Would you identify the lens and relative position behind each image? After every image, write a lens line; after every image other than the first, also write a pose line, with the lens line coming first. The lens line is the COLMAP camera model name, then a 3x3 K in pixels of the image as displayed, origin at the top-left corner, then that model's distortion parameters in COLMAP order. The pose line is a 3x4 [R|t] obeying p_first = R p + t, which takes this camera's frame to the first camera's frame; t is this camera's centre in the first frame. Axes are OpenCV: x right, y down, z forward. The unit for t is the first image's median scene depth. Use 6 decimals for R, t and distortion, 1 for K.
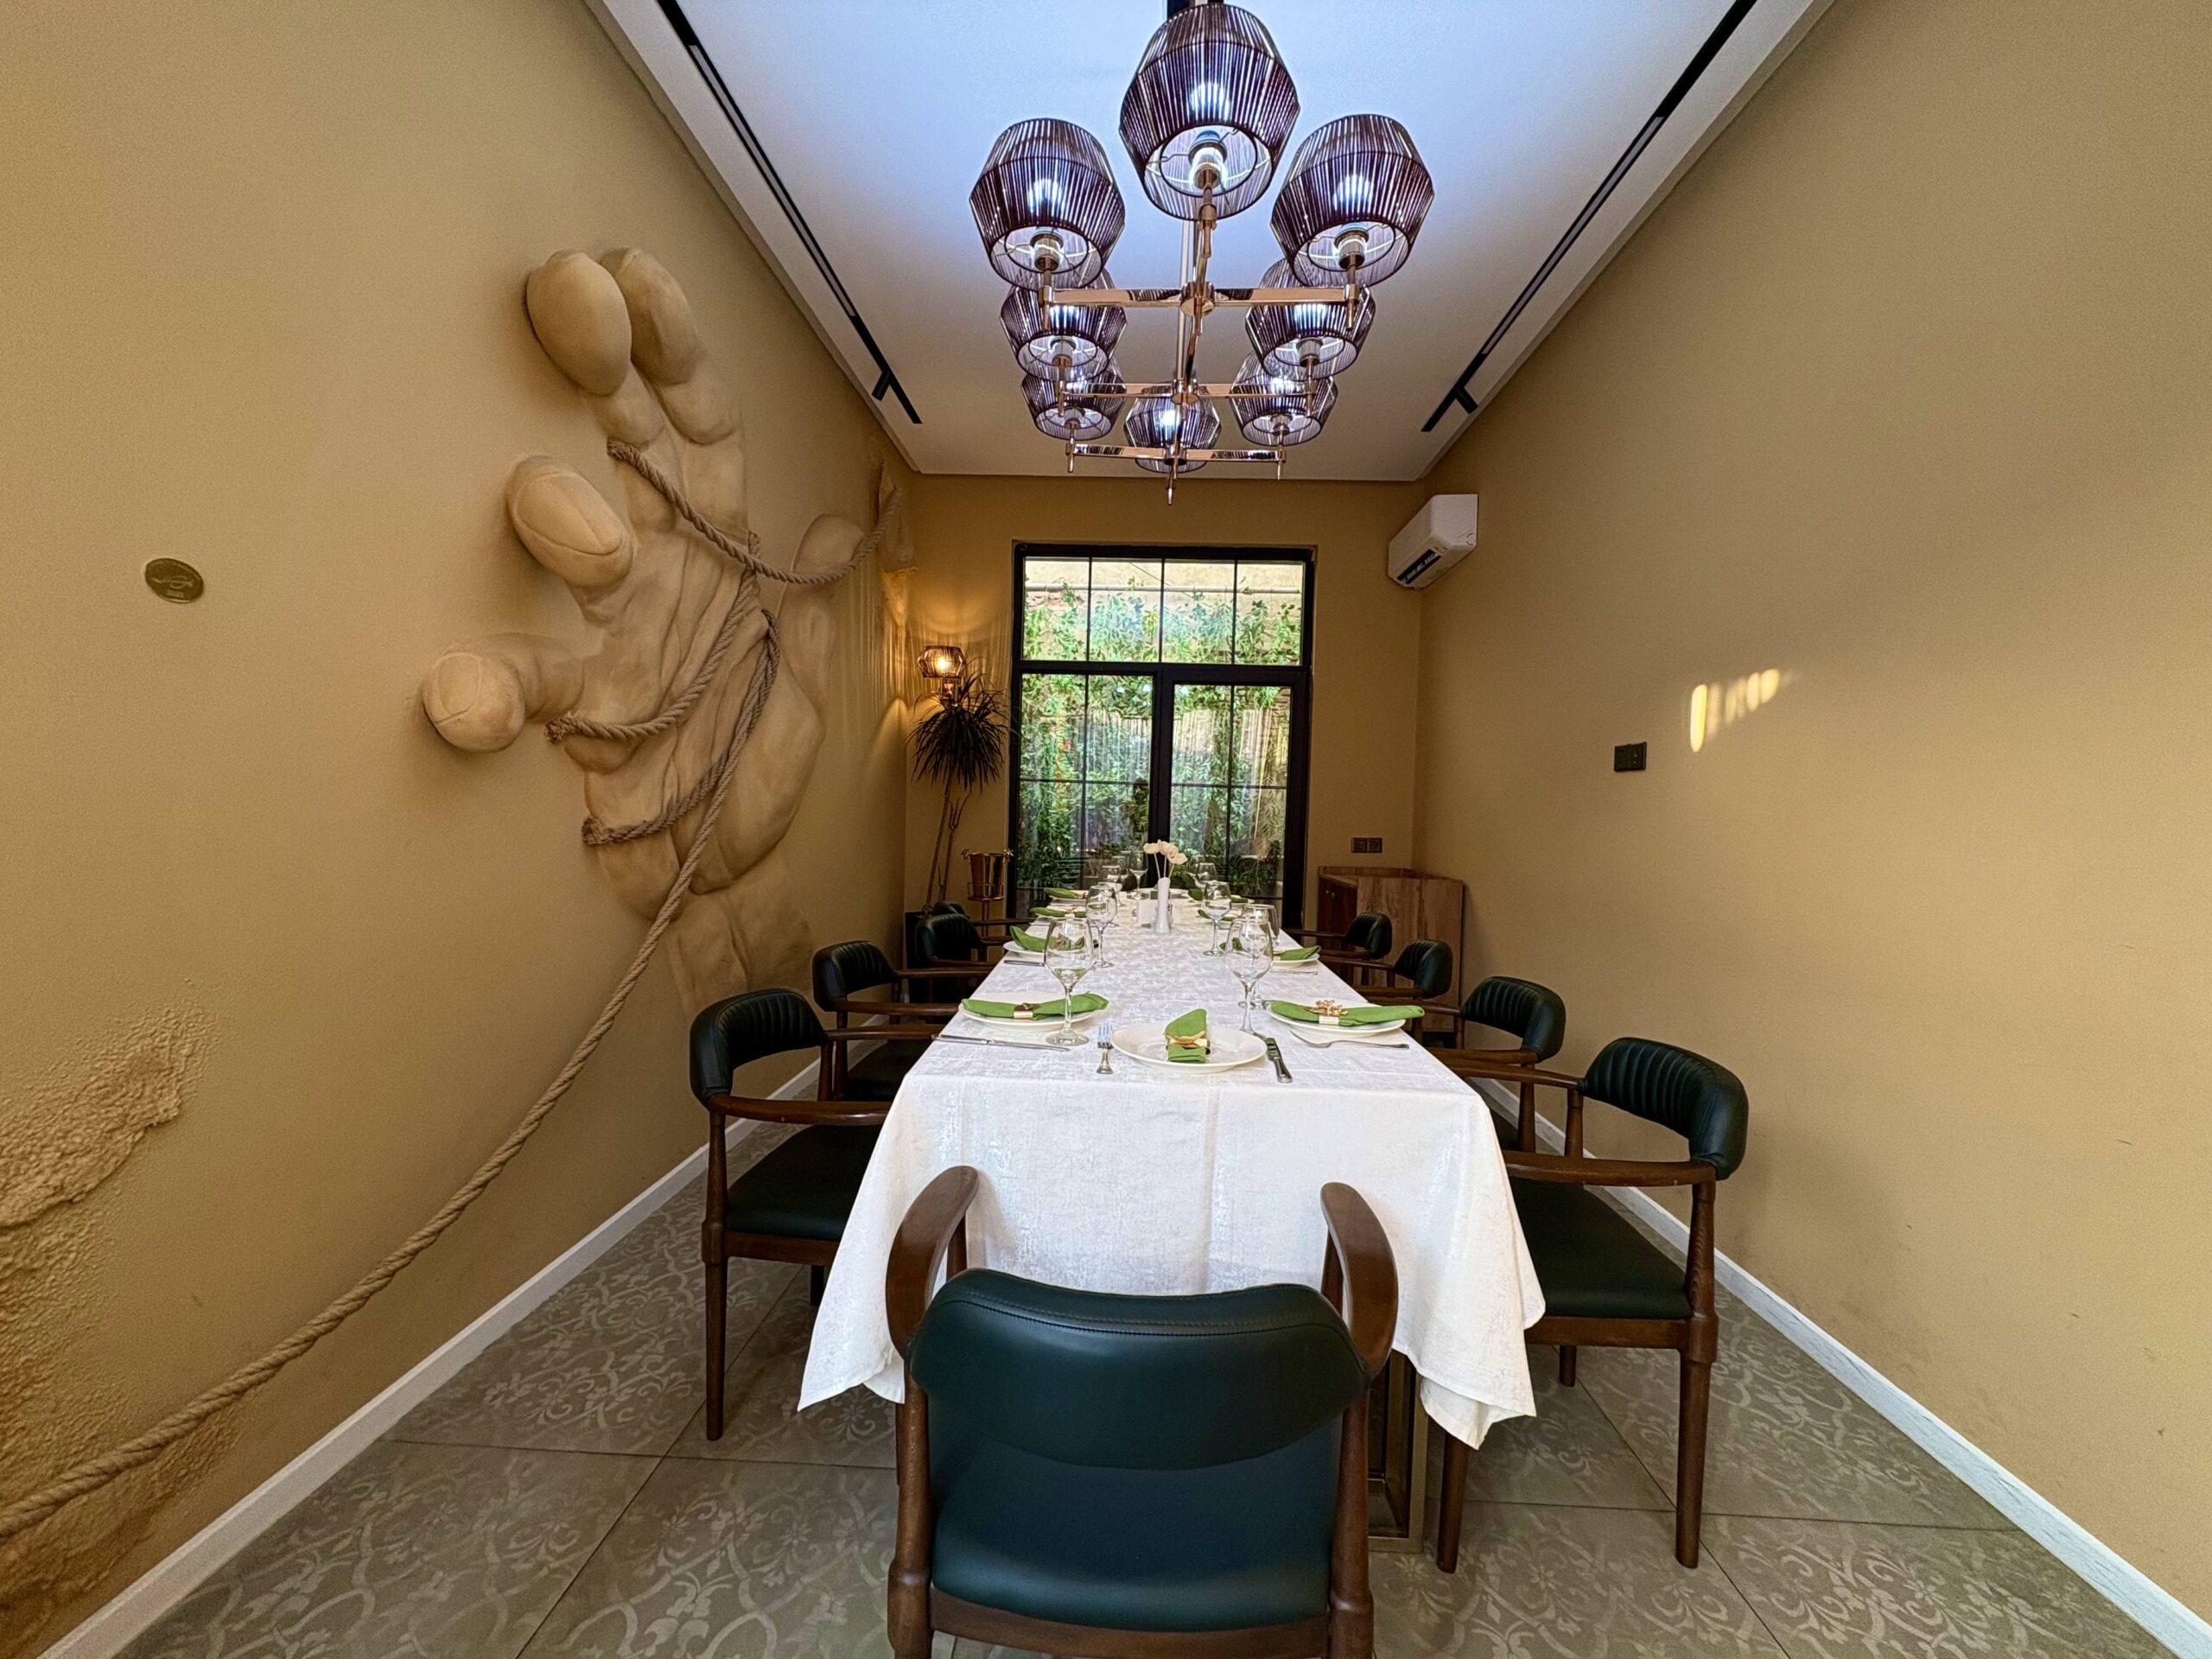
lens RADIAL K [[864.9, 0, 1147.3], [0, 864.9, 832.4], [0, 0, 1]] dist [0.020682, 0.000041]
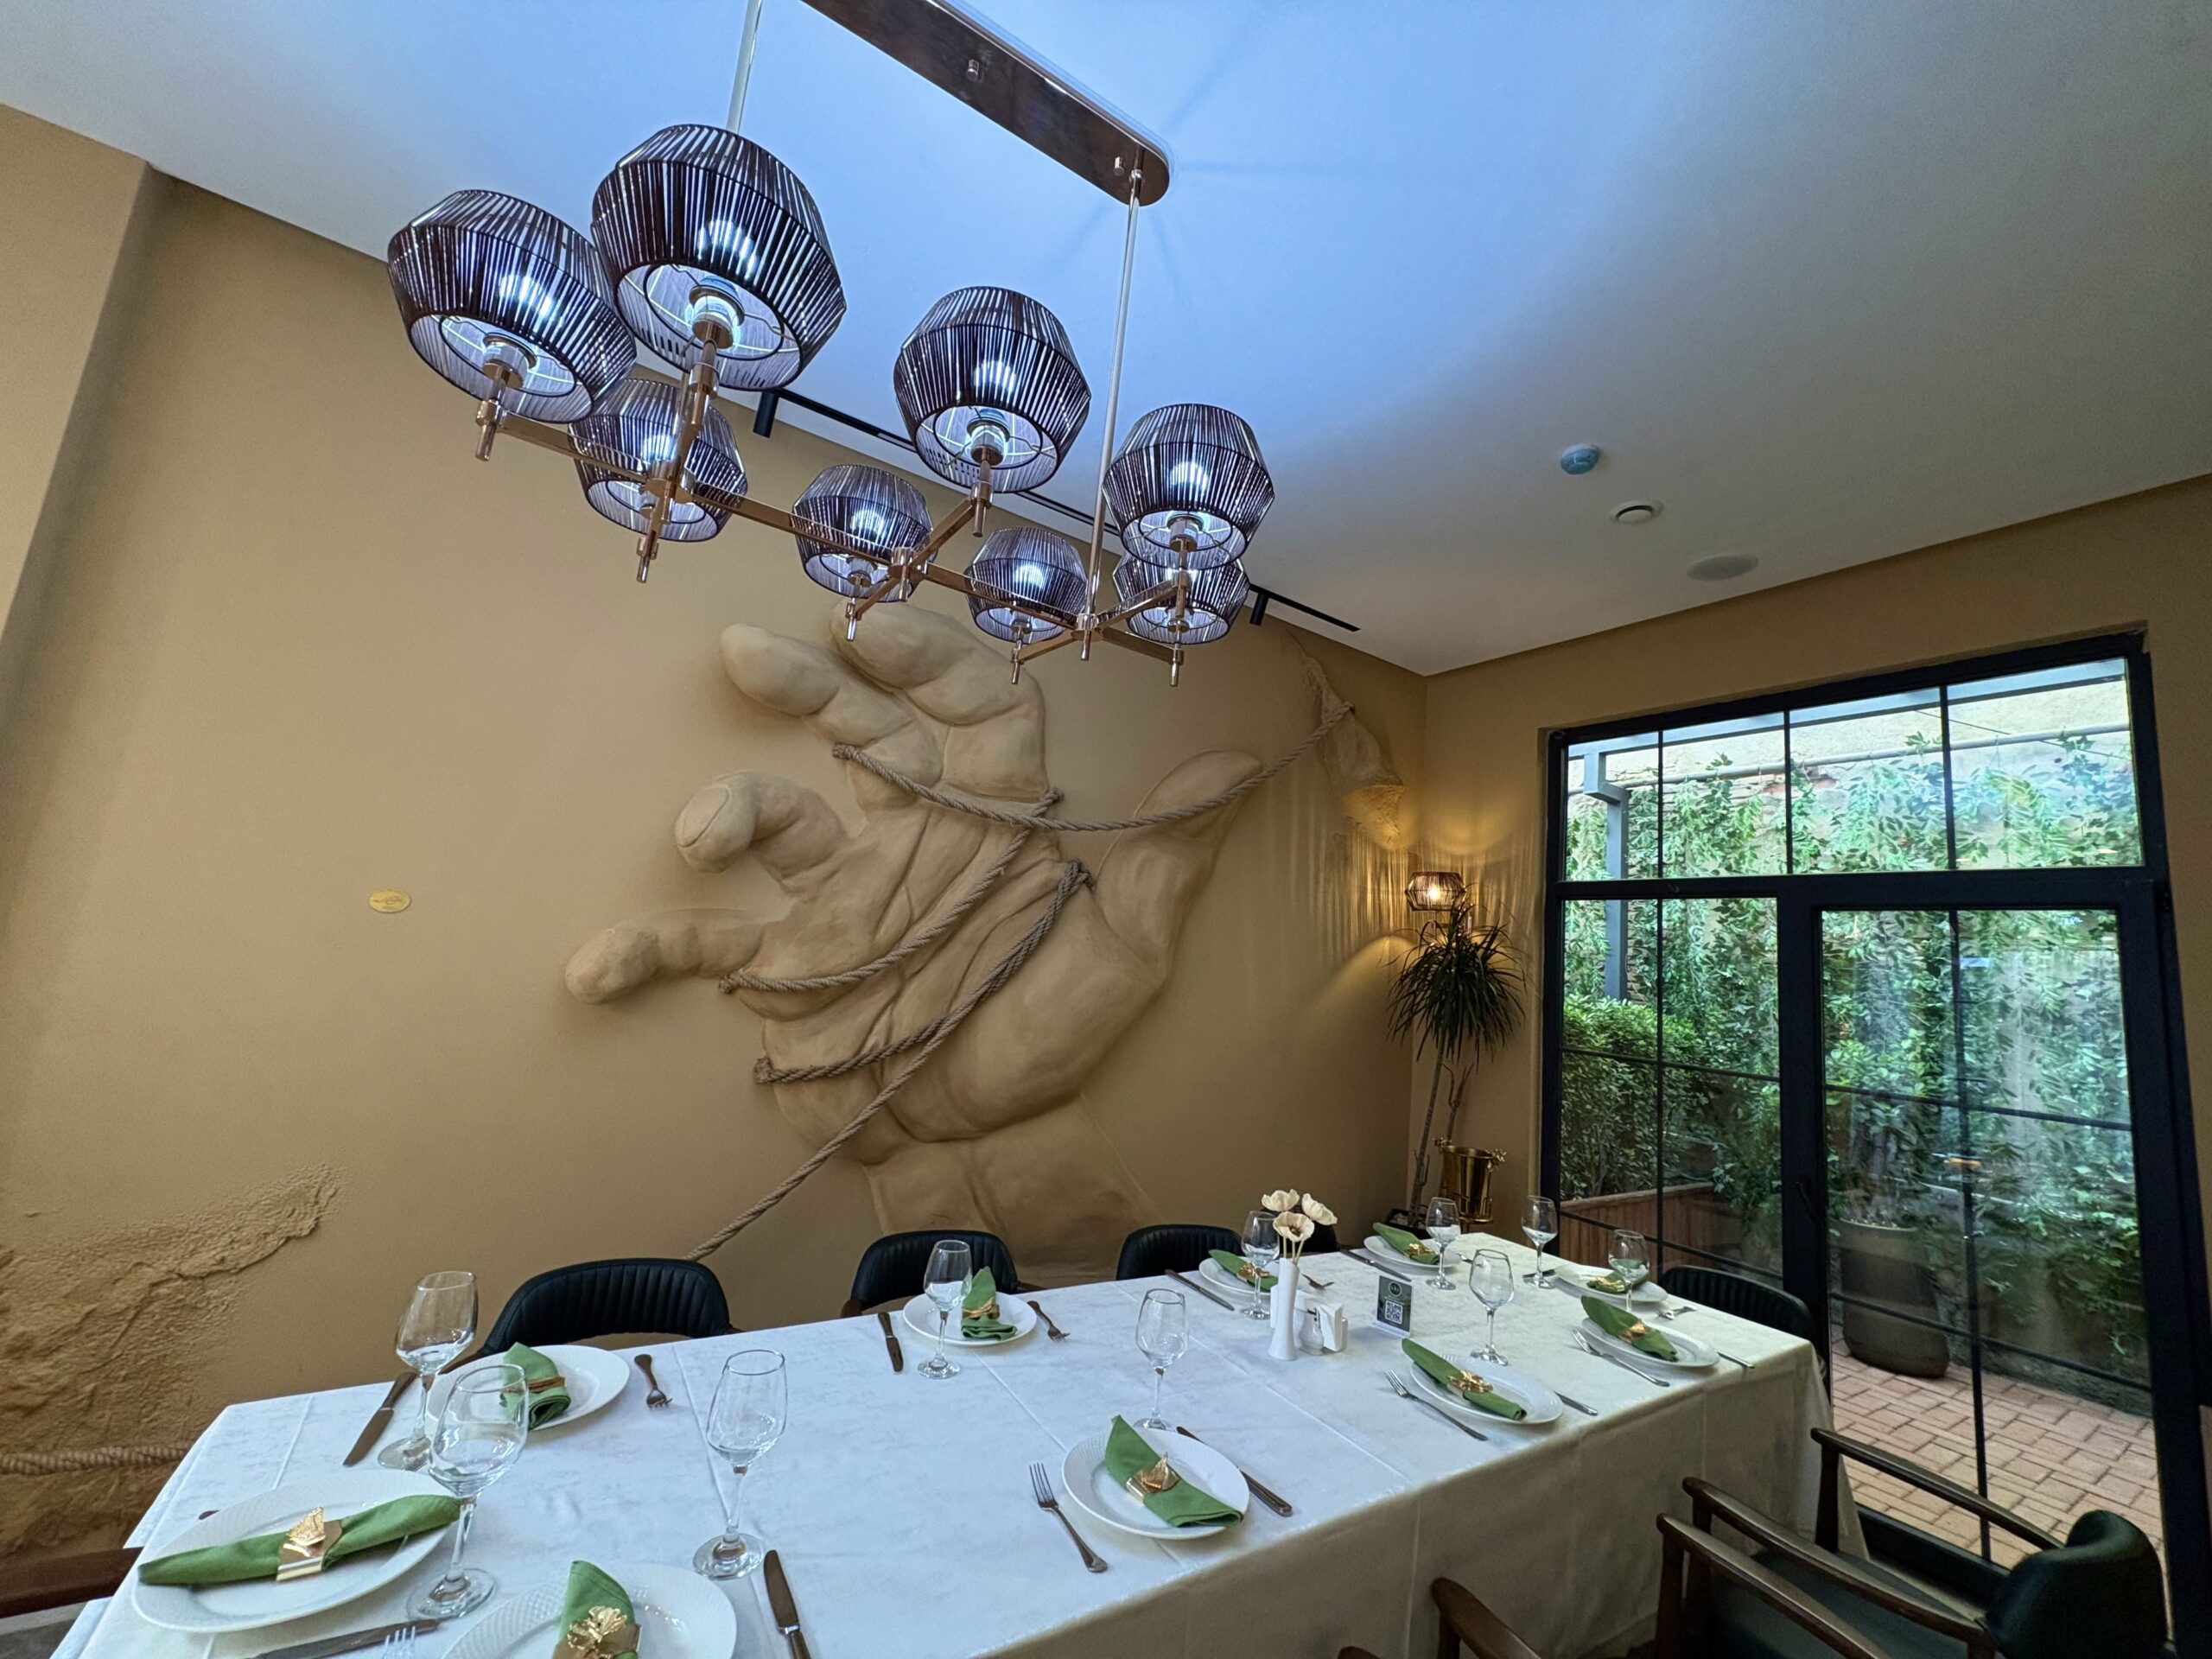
lens RADIAL K [[913.6, 0, 1106.0], [0, 913.6, 829.5], [0, 0, 1]] dist [-0.000841, 0.000221]
pose [[0.583615, -0.094371, -0.806528, 0.502958], [-0.108631, 0.975223, -0.192717, -0.101829], [0.804731, 0.200086, 0.558903, 0.489341]]
